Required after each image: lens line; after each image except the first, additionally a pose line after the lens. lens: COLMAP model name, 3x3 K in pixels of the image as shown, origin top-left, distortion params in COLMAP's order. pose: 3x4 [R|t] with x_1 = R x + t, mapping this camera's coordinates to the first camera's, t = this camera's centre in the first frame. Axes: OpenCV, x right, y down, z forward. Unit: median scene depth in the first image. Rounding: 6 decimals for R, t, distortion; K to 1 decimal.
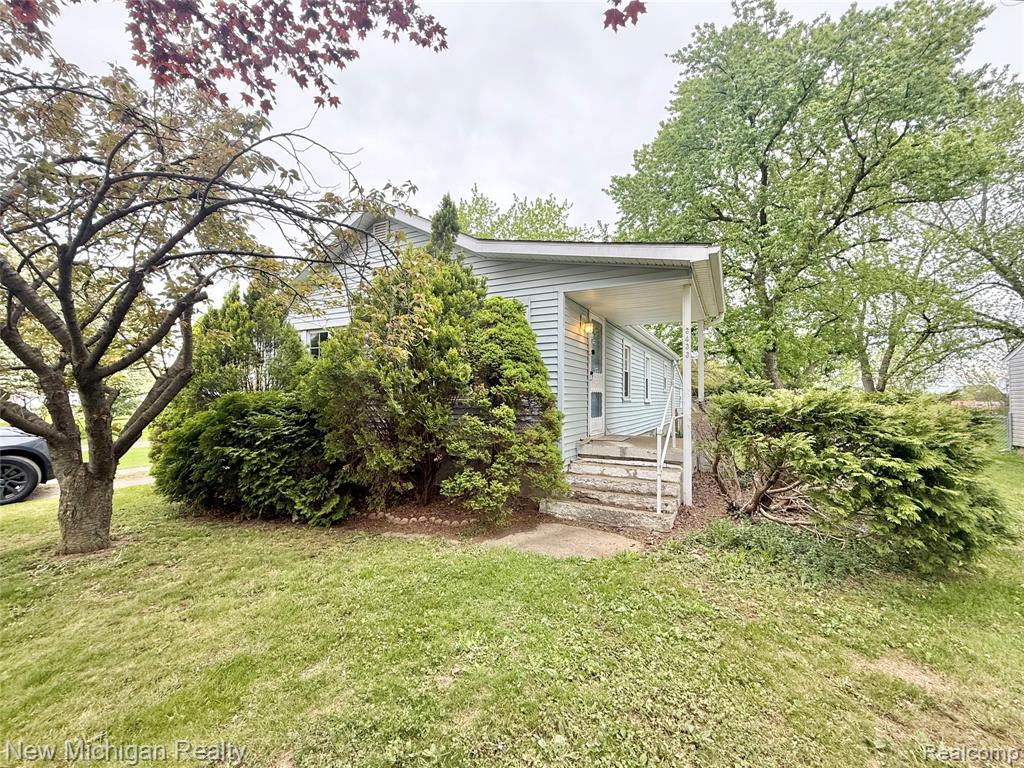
lens RADIAL K [[419.7, 0, 512.0], [0, 419.7, 384.0], [0, 0, 1]] dist [0.000905, 0.000221]
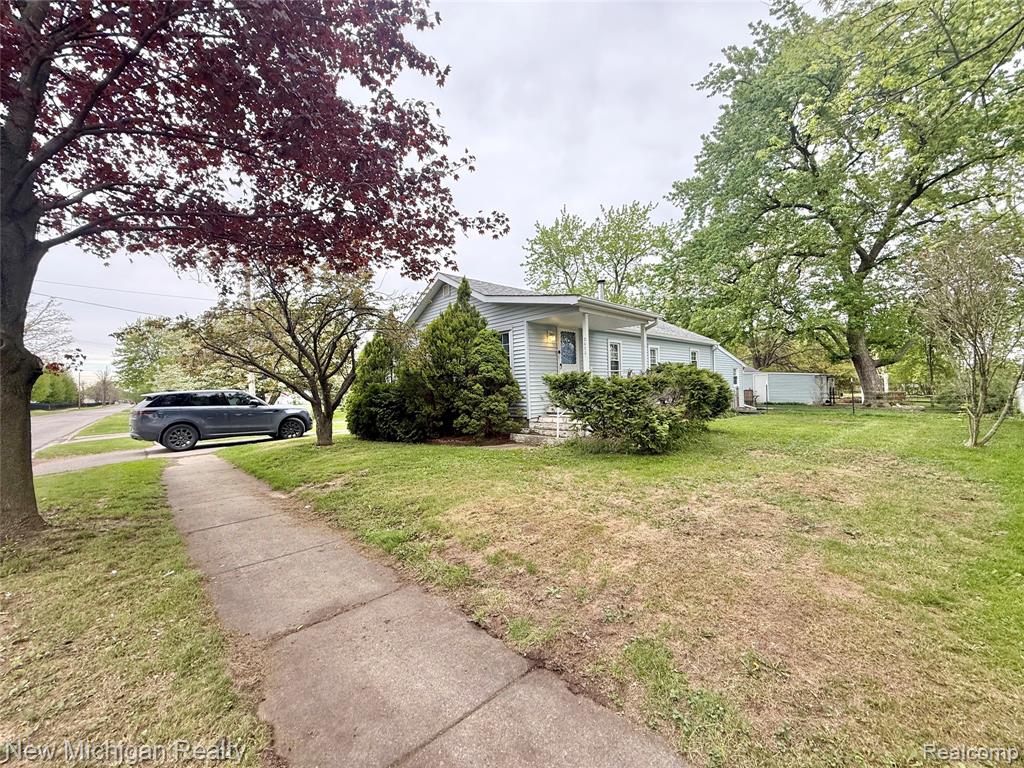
lens RADIAL K [[403.5, 0, 512.0], [0, 403.5, 384.0], [0, 0, 1]] dist [0.001010, 0.000434]
pose [[0.943373, -0.038950, -0.329440, 0.761422], [0.046323, 0.998820, 0.014556, 0.026633], [0.328484, -0.028992, 0.944064, -0.805684]]
